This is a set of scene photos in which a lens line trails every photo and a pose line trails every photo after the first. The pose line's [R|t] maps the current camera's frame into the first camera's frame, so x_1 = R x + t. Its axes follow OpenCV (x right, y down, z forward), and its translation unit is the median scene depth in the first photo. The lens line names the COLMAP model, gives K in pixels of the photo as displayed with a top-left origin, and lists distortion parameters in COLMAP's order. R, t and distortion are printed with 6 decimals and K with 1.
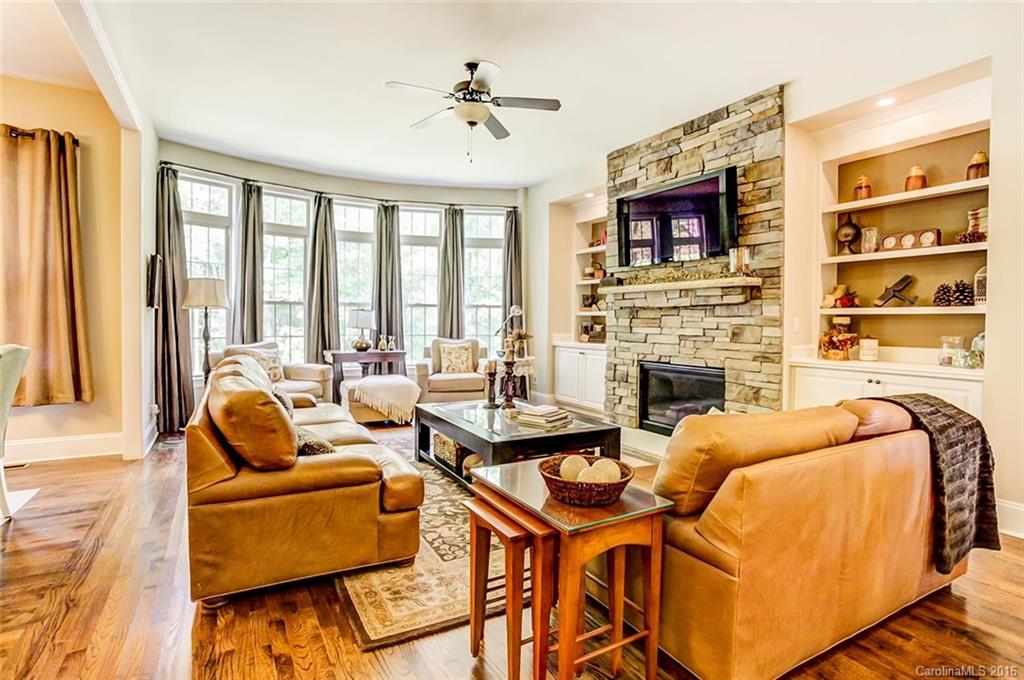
lens RADIAL K [[501.3, 0, 507.7], [0, 501.3, 324.9], [0, 0, 1]] dist [-0.025365, 0.008809]
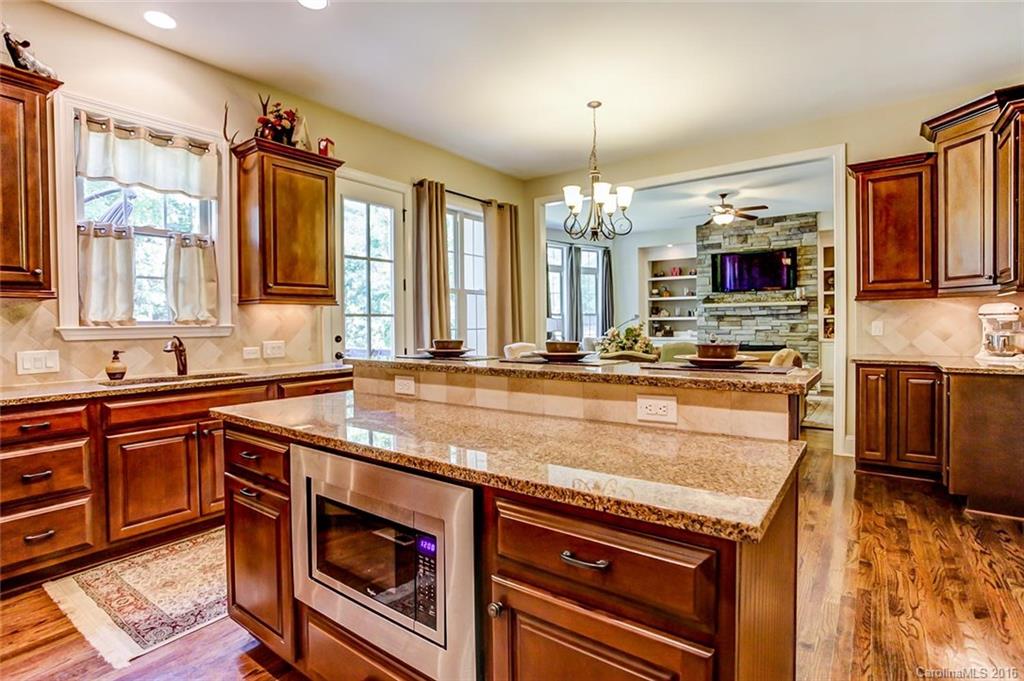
lens RADIAL K [[501.3, 0, 533.6], [0, 501.3, 330.8], [0, 0, 1]] dist [-0.025365, 0.008809]
pose [[0.911246, -0.030463, 0.410734, -1.261423], [0.027248, 0.999535, 0.013680, -0.025858], [-0.410960, -0.001274, 0.911652, -0.402803]]
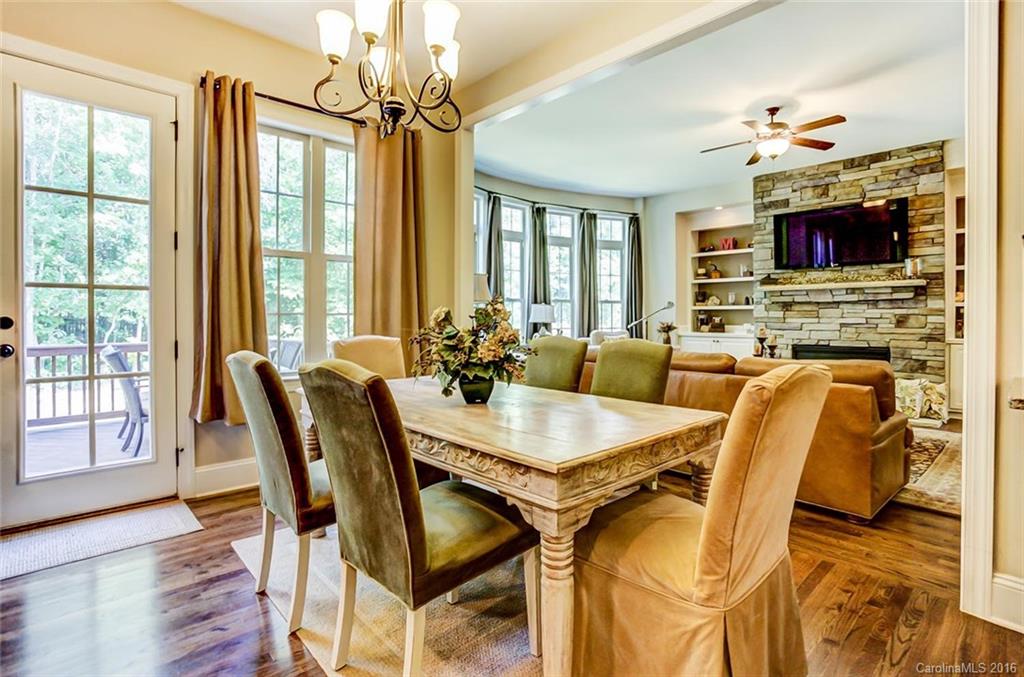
lens RADIAL K [[501.3, 0, 524.0], [0, 501.3, 319.7], [0, 0, 1]] dist [-0.025365, 0.008809]
pose [[0.975121, -0.015628, 0.221123, -0.768966], [0.015599, 0.999877, 0.001876, -0.004582], [-0.221125, 0.001620, 0.975244, -0.074029]]
